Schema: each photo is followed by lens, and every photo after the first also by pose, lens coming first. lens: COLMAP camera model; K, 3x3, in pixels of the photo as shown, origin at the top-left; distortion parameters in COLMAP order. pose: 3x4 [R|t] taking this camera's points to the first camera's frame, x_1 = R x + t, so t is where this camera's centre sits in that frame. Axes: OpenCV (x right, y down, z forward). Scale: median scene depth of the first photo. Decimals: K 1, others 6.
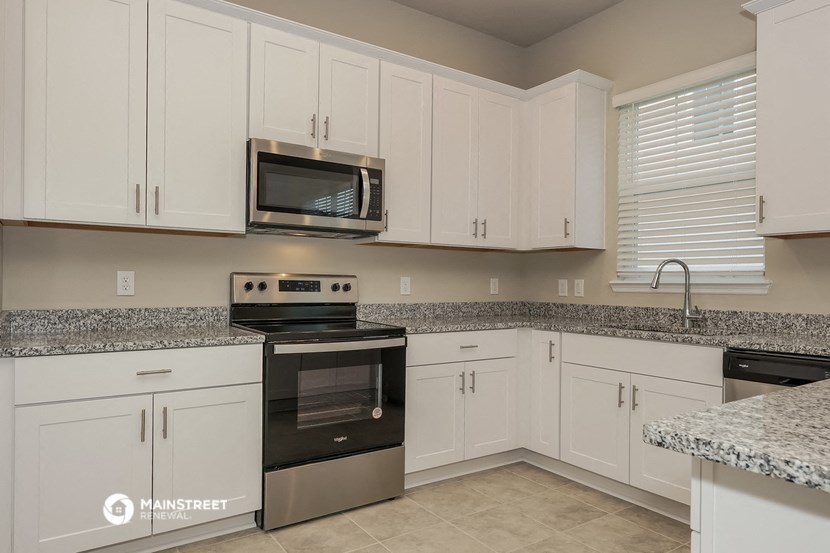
lens RADIAL K [[532.4, 0, 406.5], [0, 532.4, 282.3], [0, 0, 1]] dist [0.002711, -0.001225]
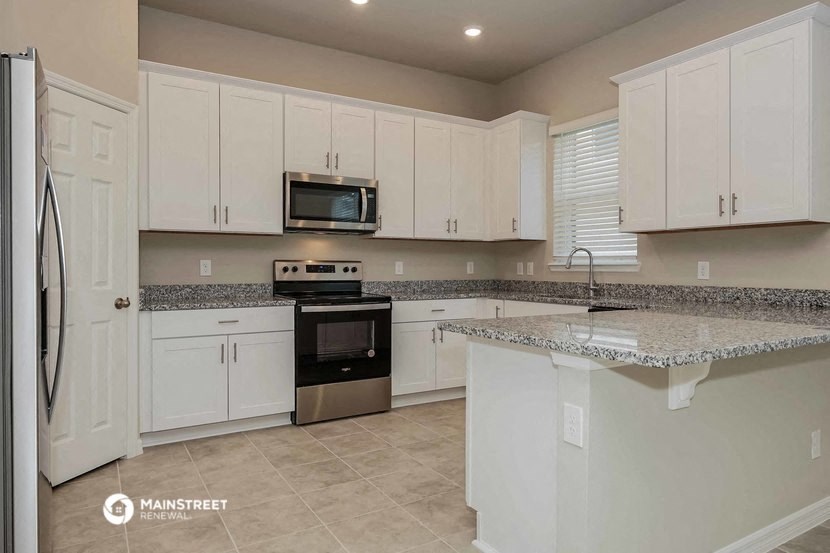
lens RADIAL K [[532.4, 0, 421.9], [0, 532.4, 270.8], [0, 0, 1]] dist [0.002711, -0.001225]
pose [[0.998808, -0.007925, -0.048157, 0.151787], [0.008424, 0.999913, 0.010166, -0.000106], [0.048073, -0.010560, 0.998788, -0.456589]]
